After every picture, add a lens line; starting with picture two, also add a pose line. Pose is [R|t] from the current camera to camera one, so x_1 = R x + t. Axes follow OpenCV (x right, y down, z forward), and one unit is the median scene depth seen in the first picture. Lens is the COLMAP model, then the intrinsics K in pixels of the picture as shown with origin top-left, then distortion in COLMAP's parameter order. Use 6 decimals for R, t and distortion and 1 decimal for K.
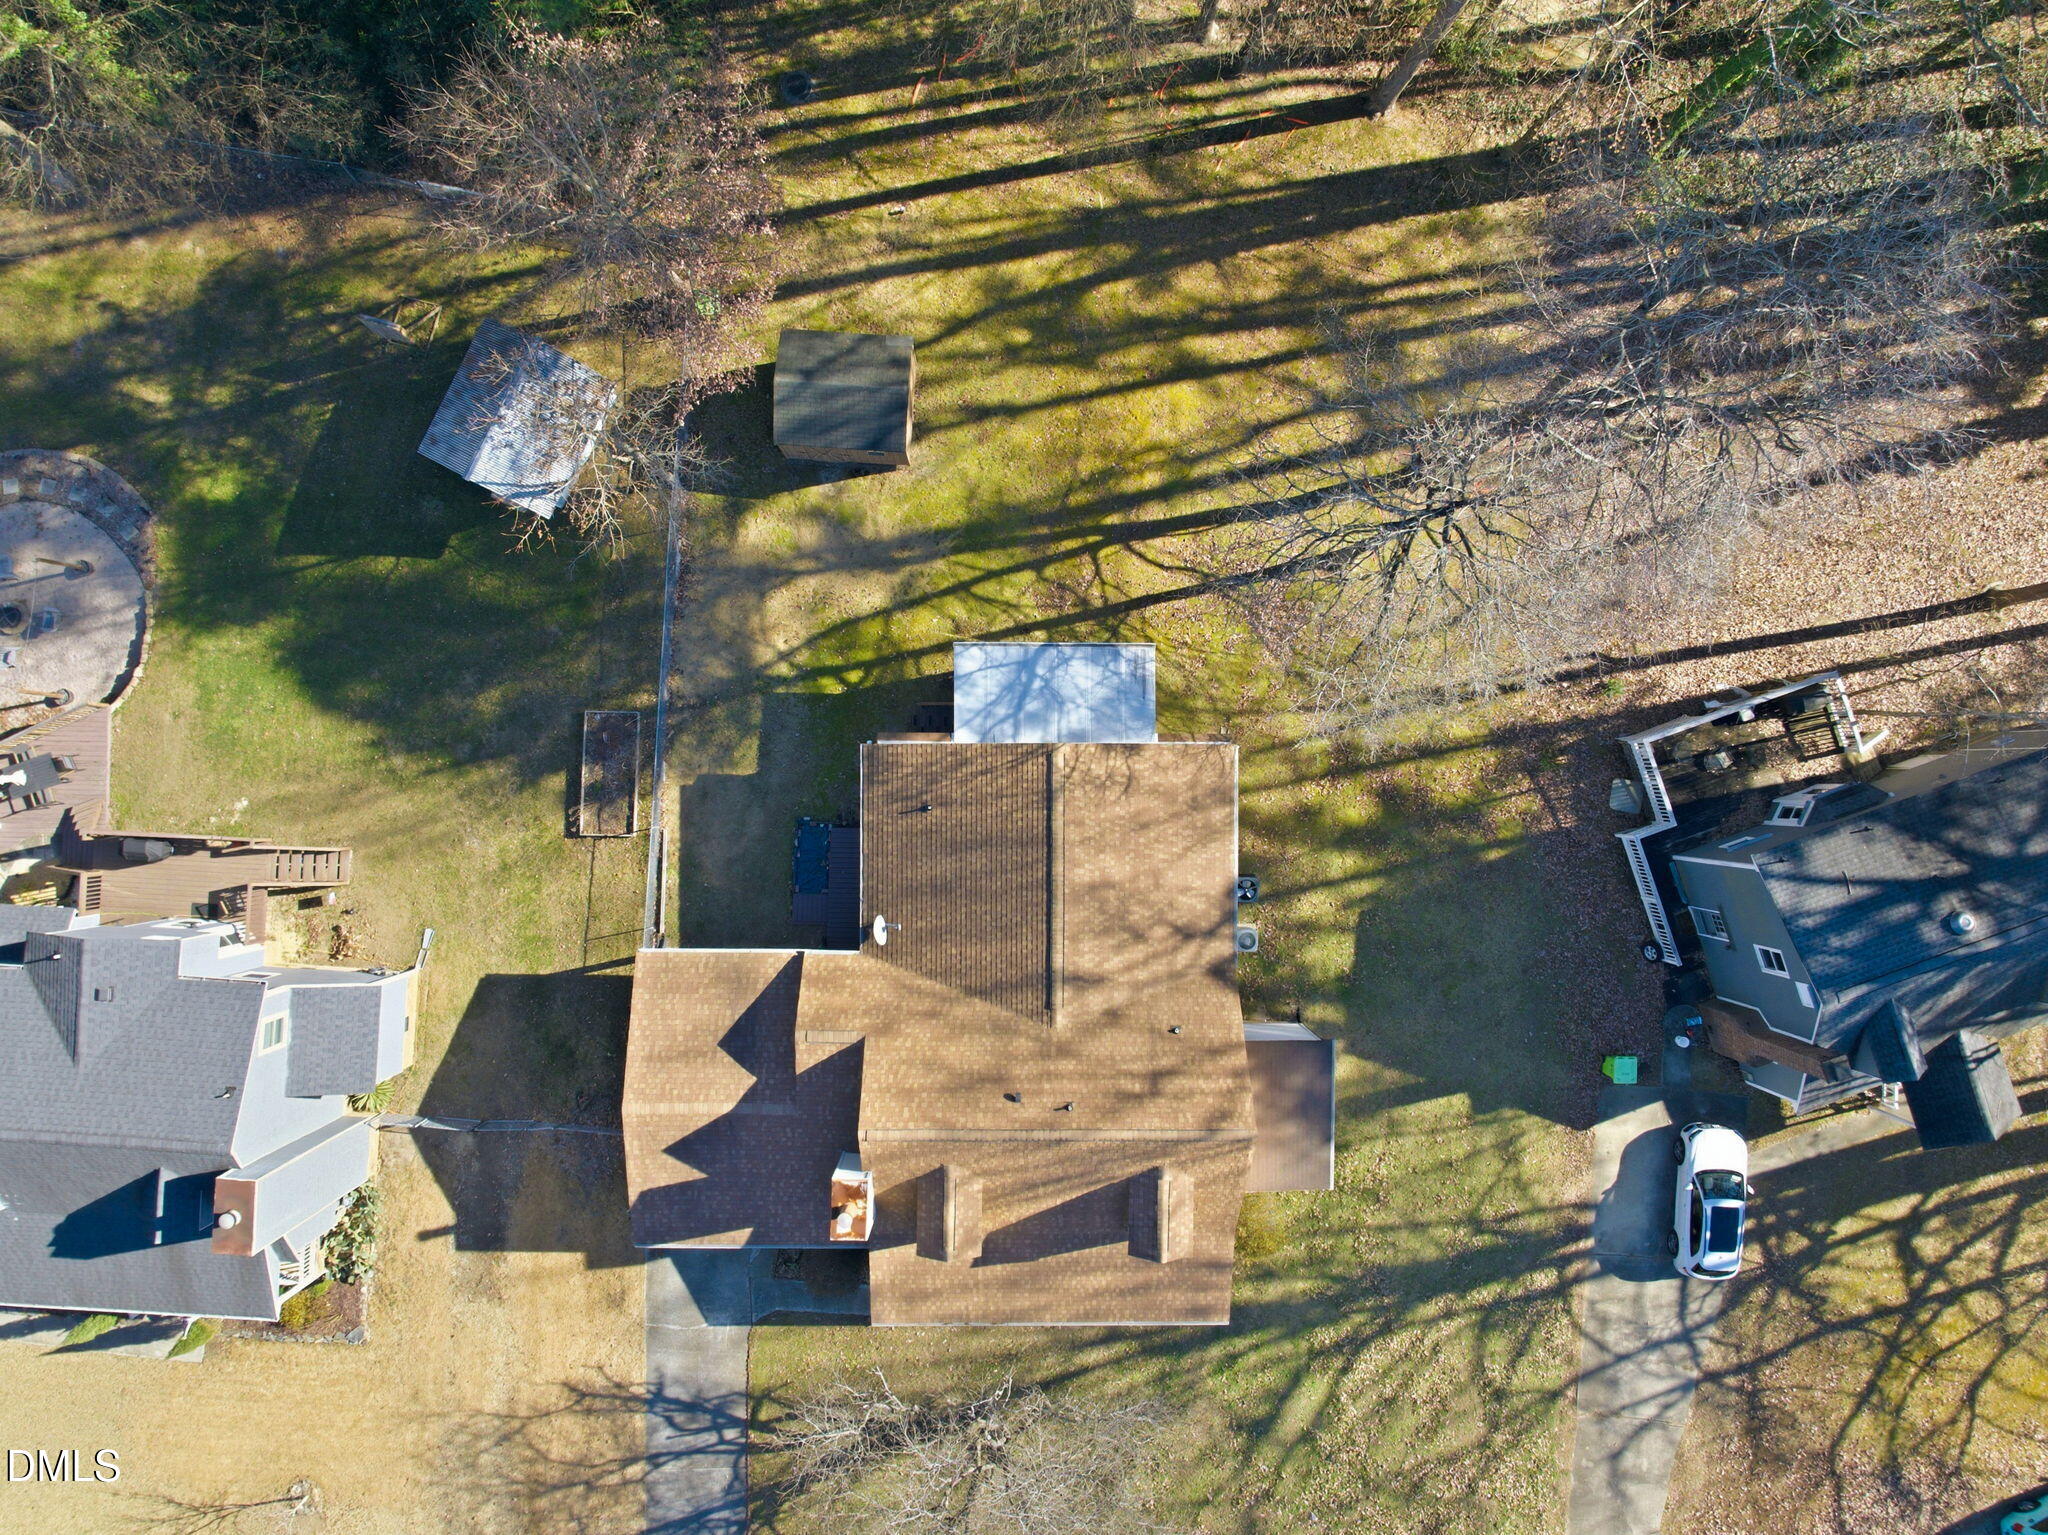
lens RADIAL K [[1455.4, 0, 1016.9], [0, 1455.4, 765.3], [0, 0, 1]] dist [-0.034372, 0.004464]
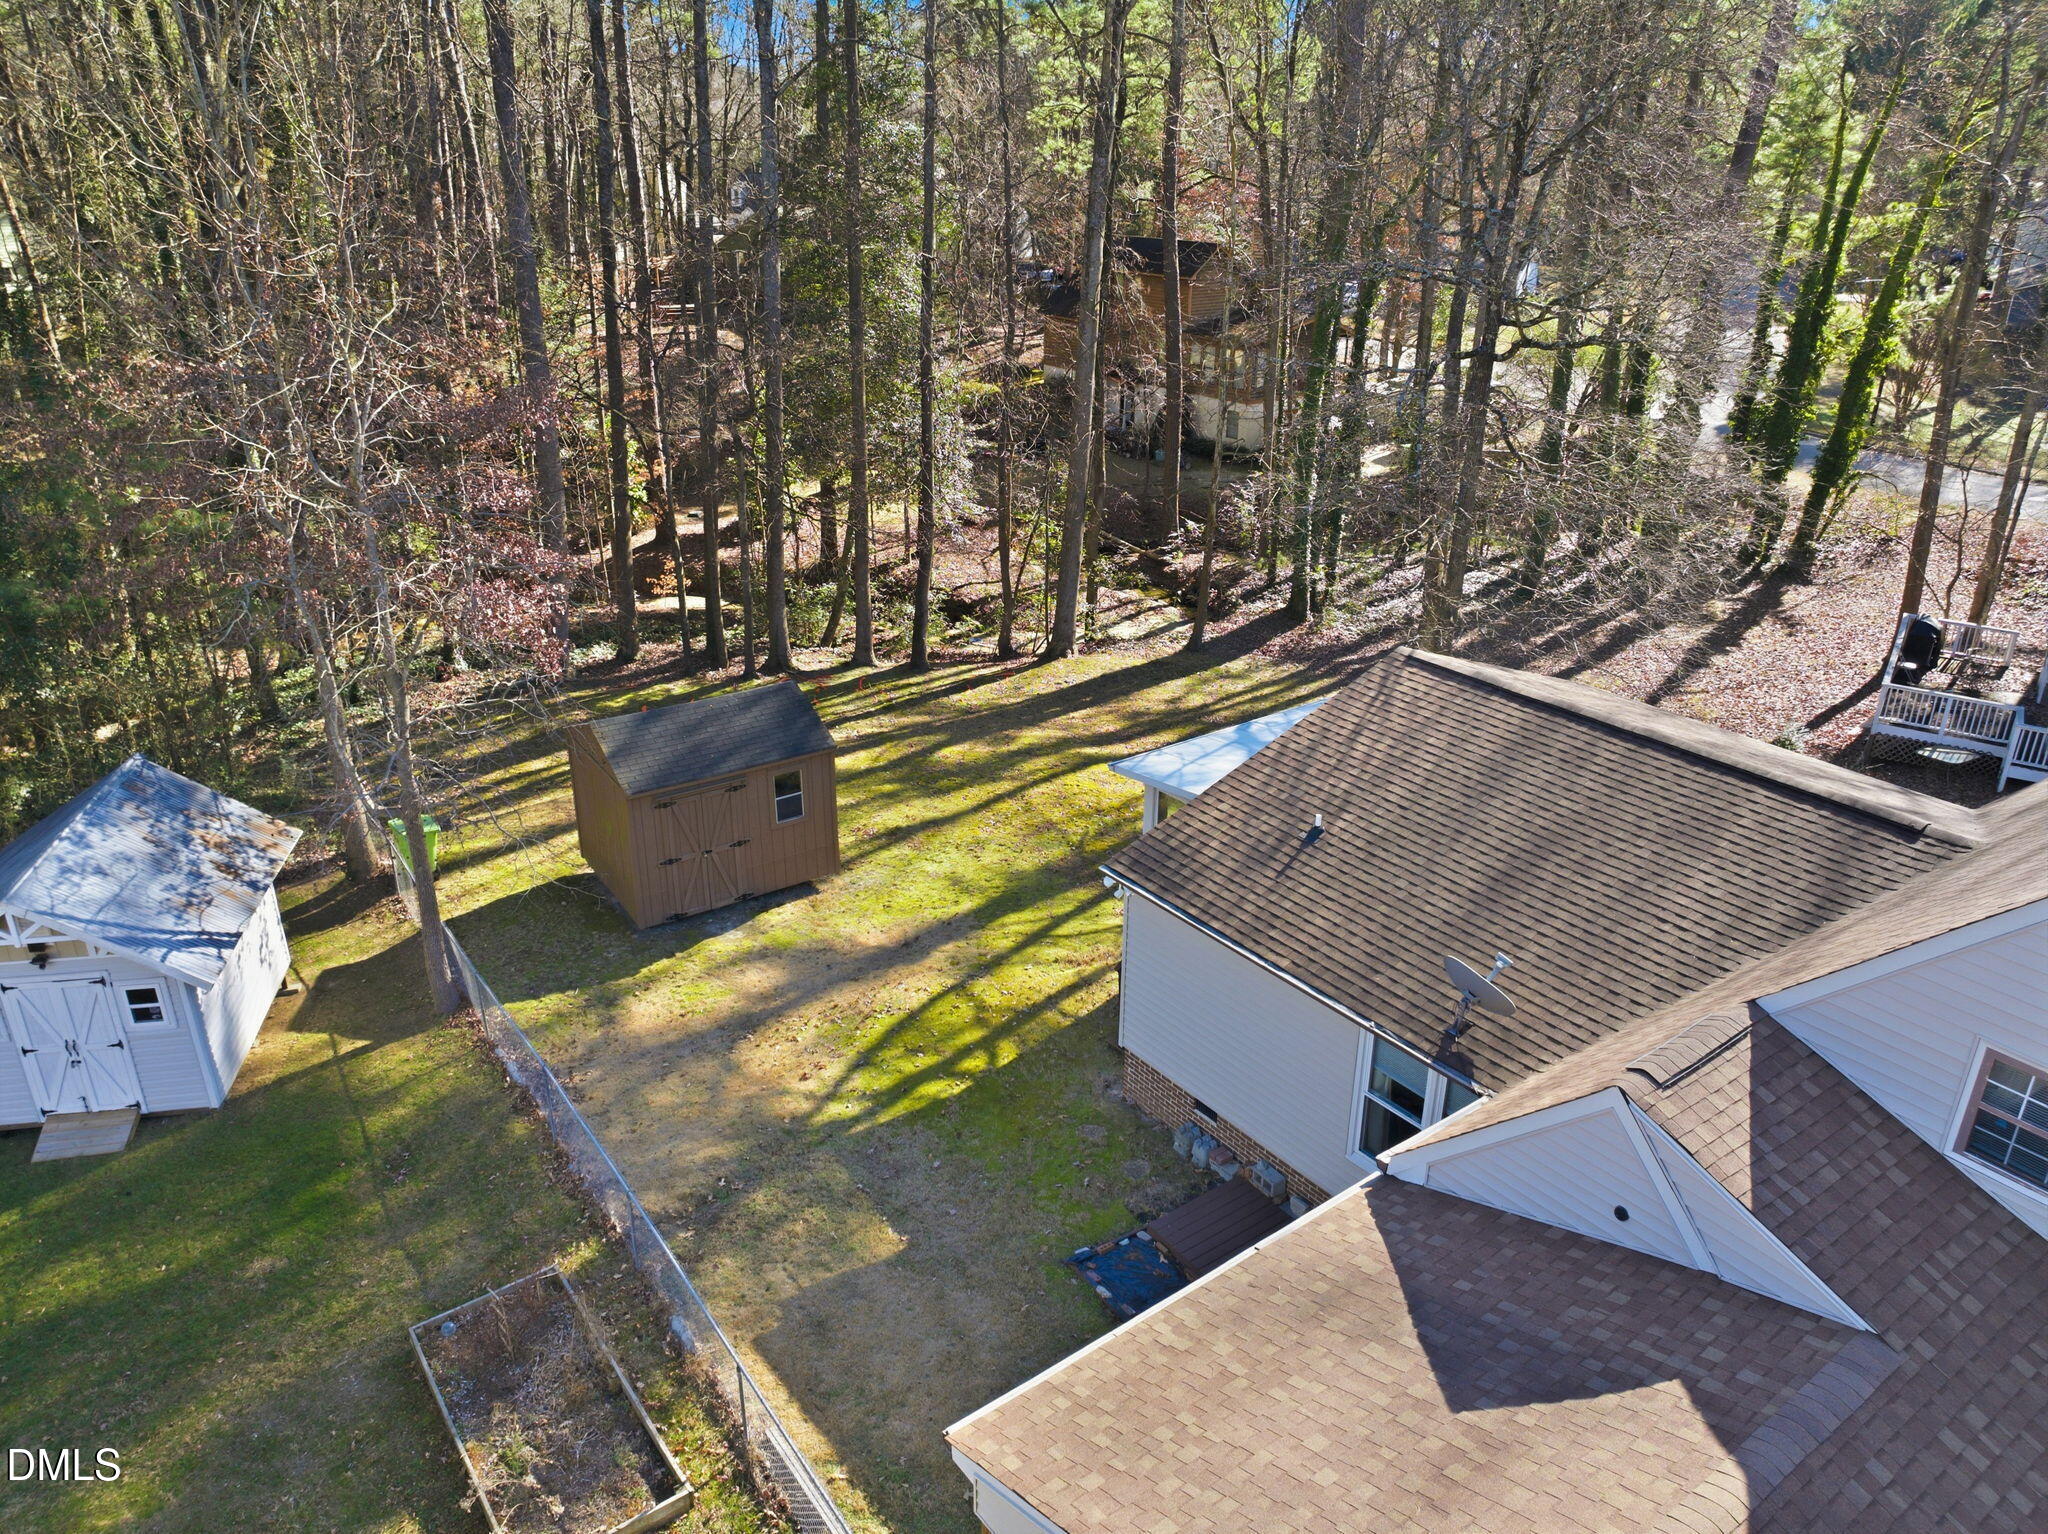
lens RADIAL K [[1455.4, 0, 1011.4], [0, 1455.4, 754.4], [0, 0, 1]] dist [-0.034372, 0.004464]
pose [[0.803796, -0.242095, 0.543418, -0.329761], [0.594833, 0.312763, -0.740509, 0.259785], [0.009312, 0.918460, 0.395404, 0.715627]]
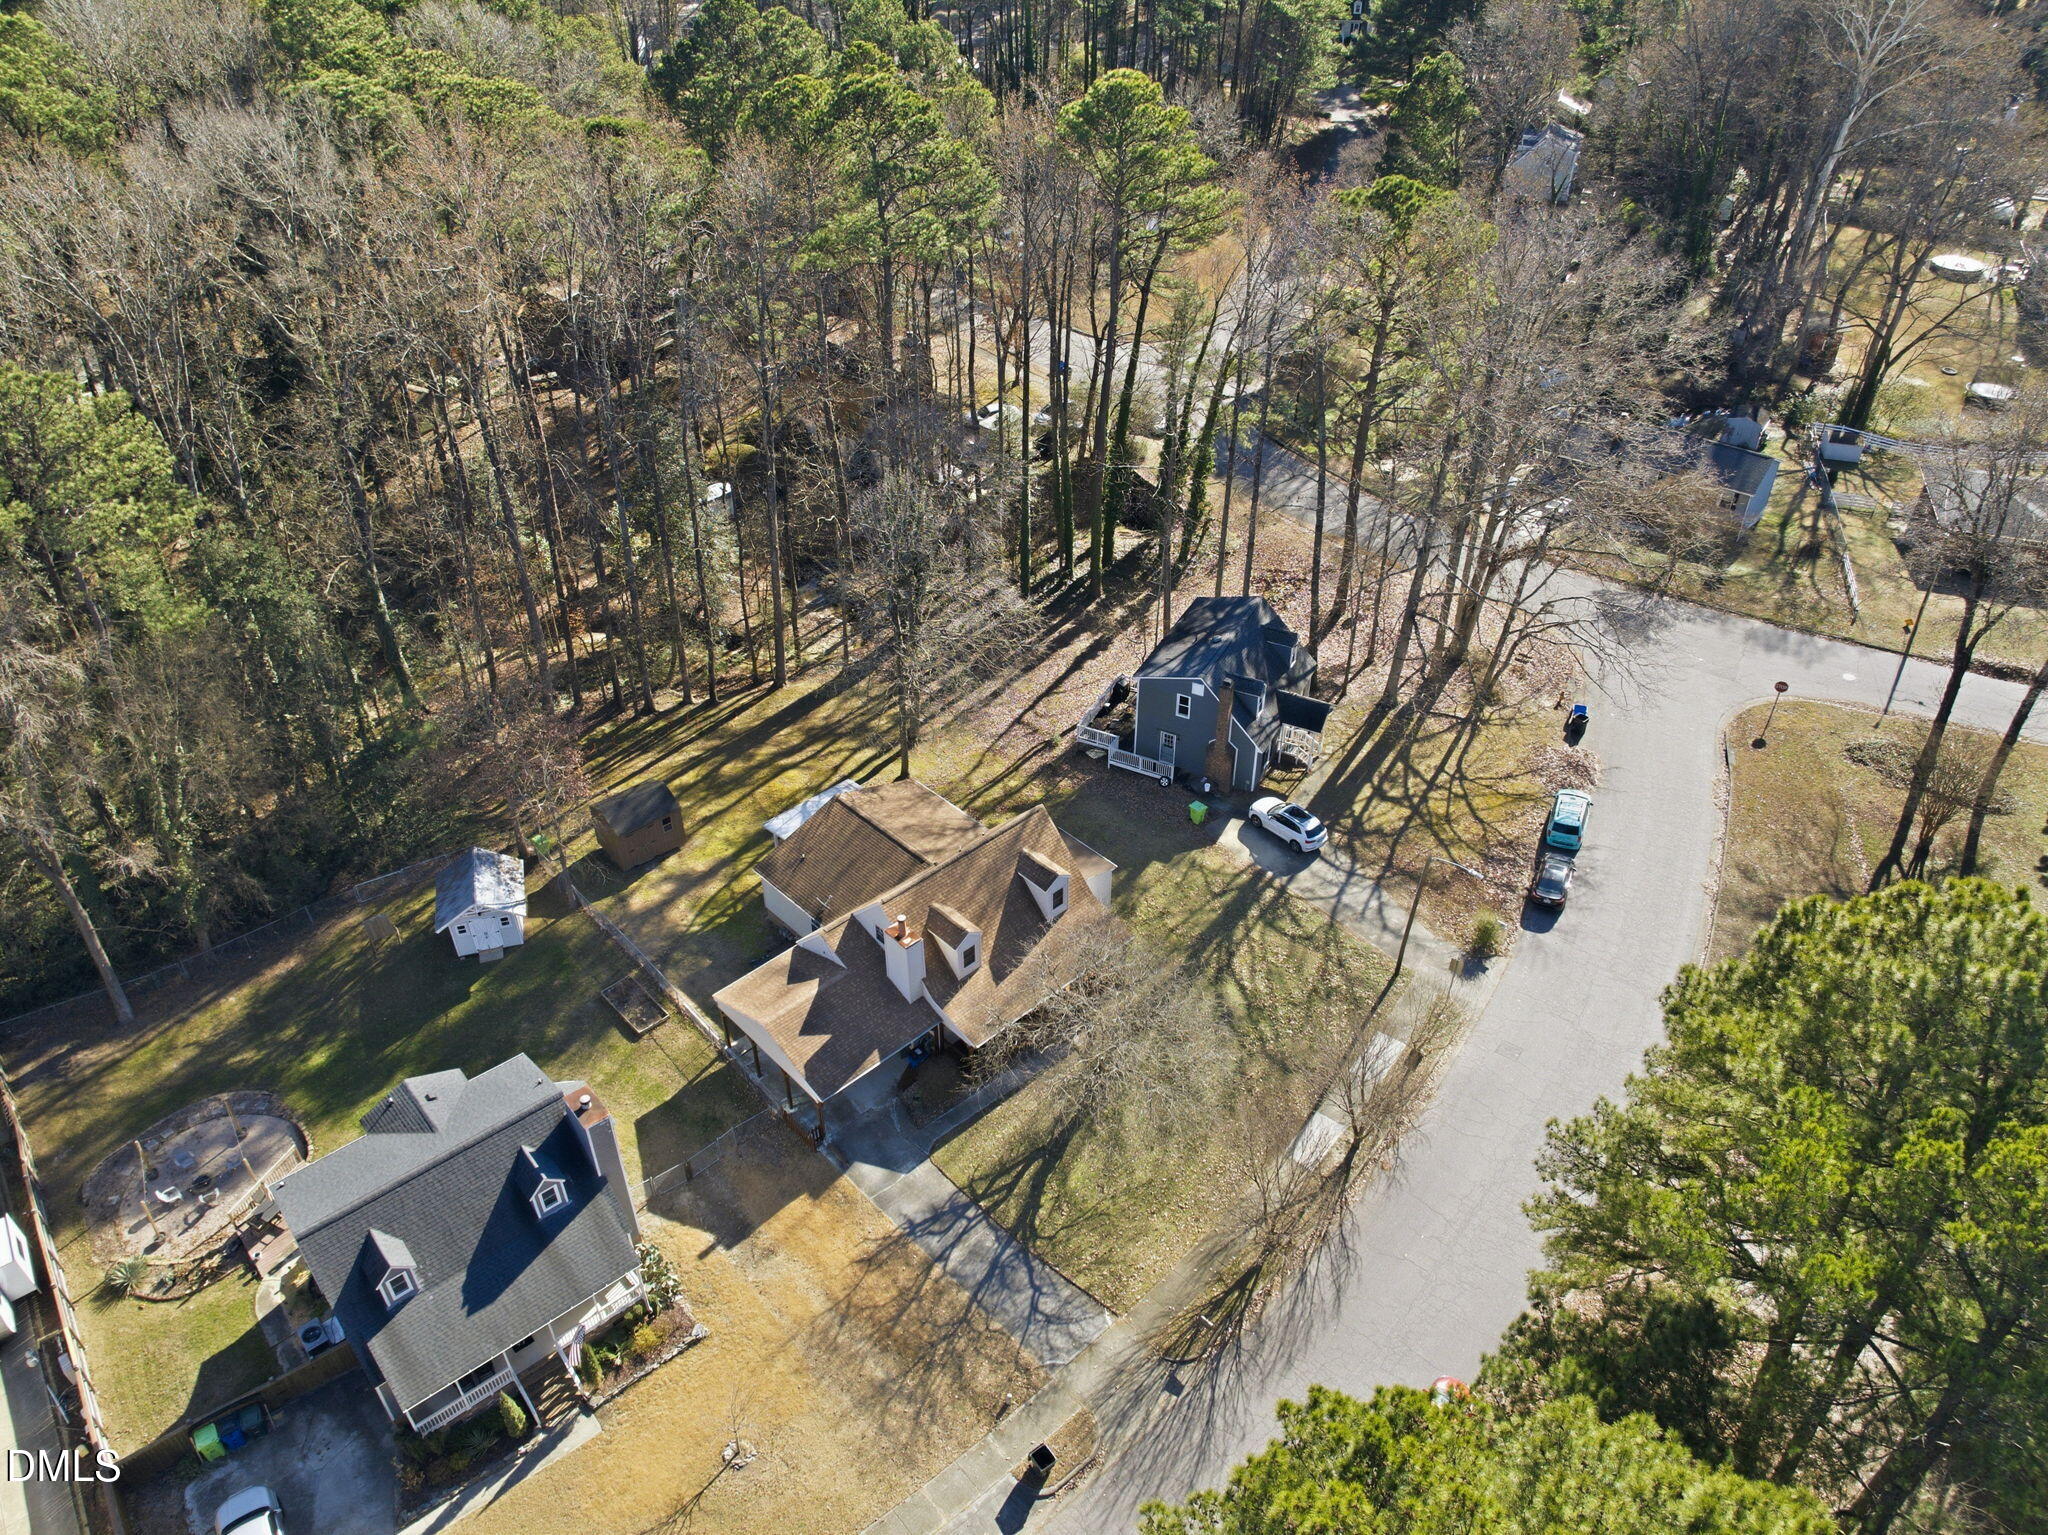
lens RADIAL K [[1455.4, 0, 1032.8], [0, 1455.4, 779.3], [0, 0, 1]] dist [-0.034372, 0.004464]
pose [[0.721149, -0.428934, 0.544021, -0.710993], [0.692648, 0.431093, -0.578272, 1.095688], [0.013517, 0.793835, 0.607983, -0.155948]]
